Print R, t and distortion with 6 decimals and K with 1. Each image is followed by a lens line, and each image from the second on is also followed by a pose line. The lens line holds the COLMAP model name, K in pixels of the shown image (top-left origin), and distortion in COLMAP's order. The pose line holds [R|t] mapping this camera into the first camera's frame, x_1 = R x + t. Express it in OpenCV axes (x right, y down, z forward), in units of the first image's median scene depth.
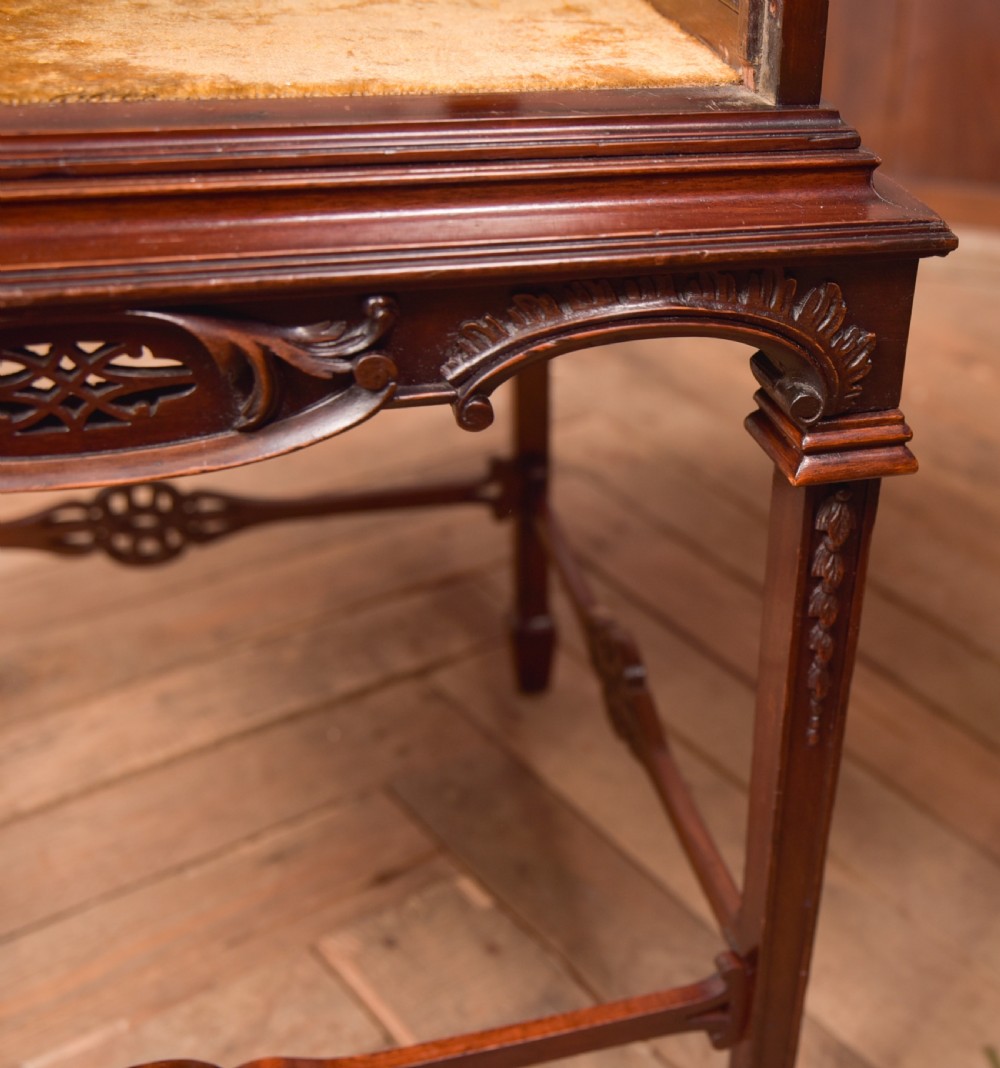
lens RADIAL K [[1625.3, 0, 822.4], [0, 1625.3, 531.4], [0, 0, 1]] dist [-0.012659, -0.017779]
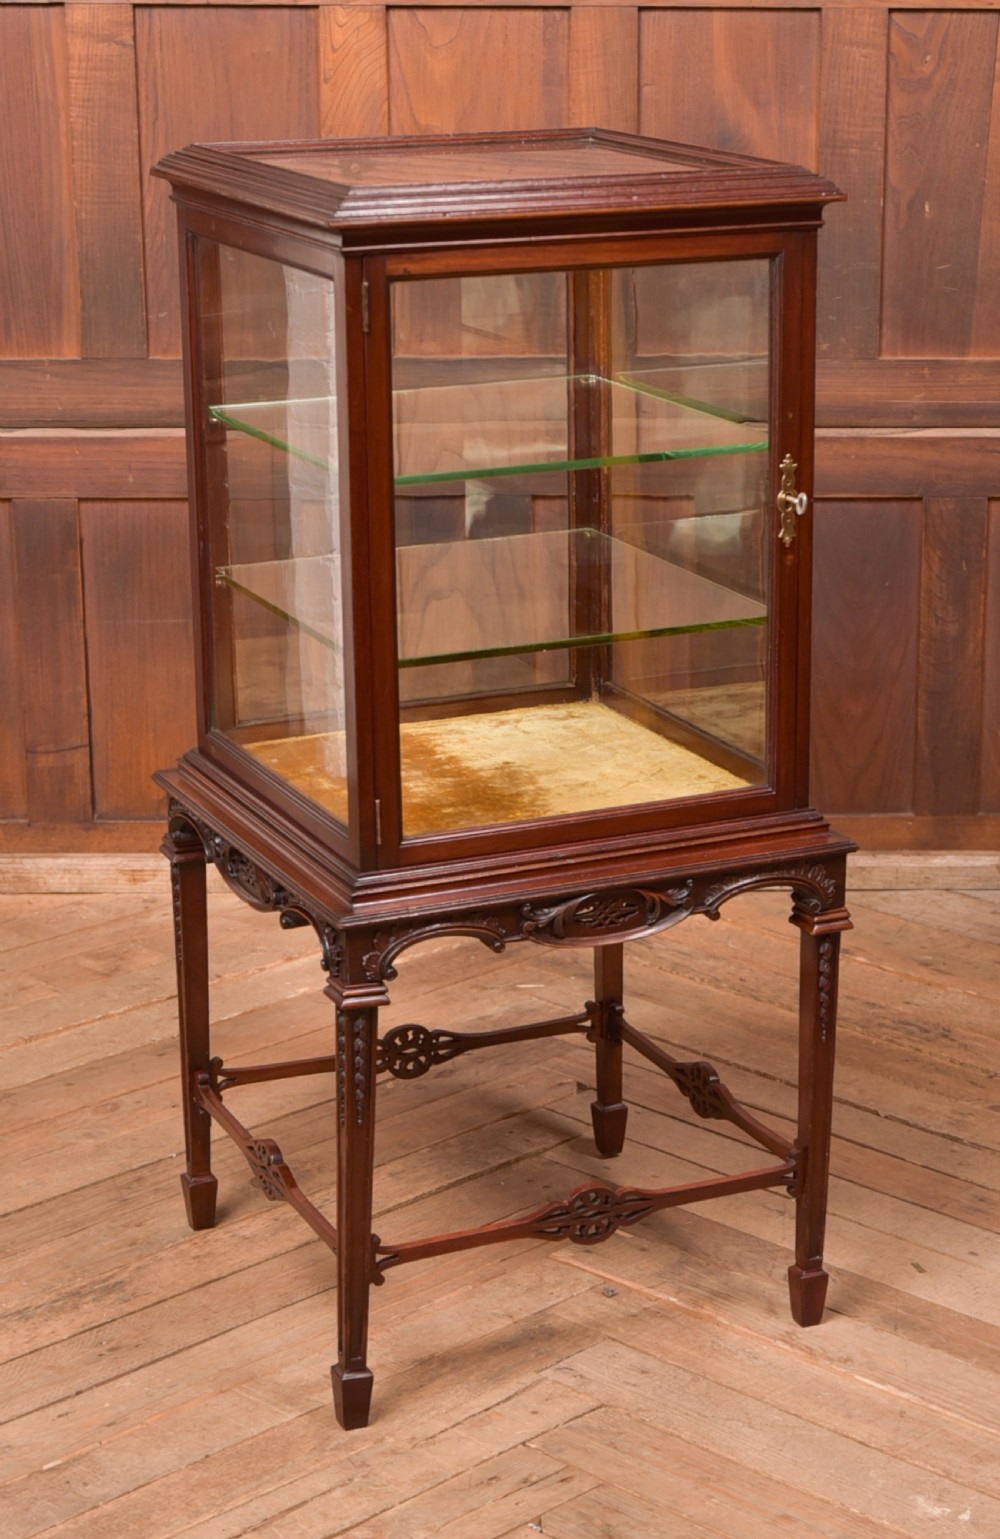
lens RADIAL K [[3297.0, 0, 616.9], [0, 3297.0, 856.0], [0, 0, 1]] dist [0.013065, 0.038369]
pose [[0.994285, -0.098778, 0.040497, -0.547782], [0.104676, 0.976576, -0.187993, 0.839456], [-0.020979, 0.191158, 0.981335, -4.451641]]
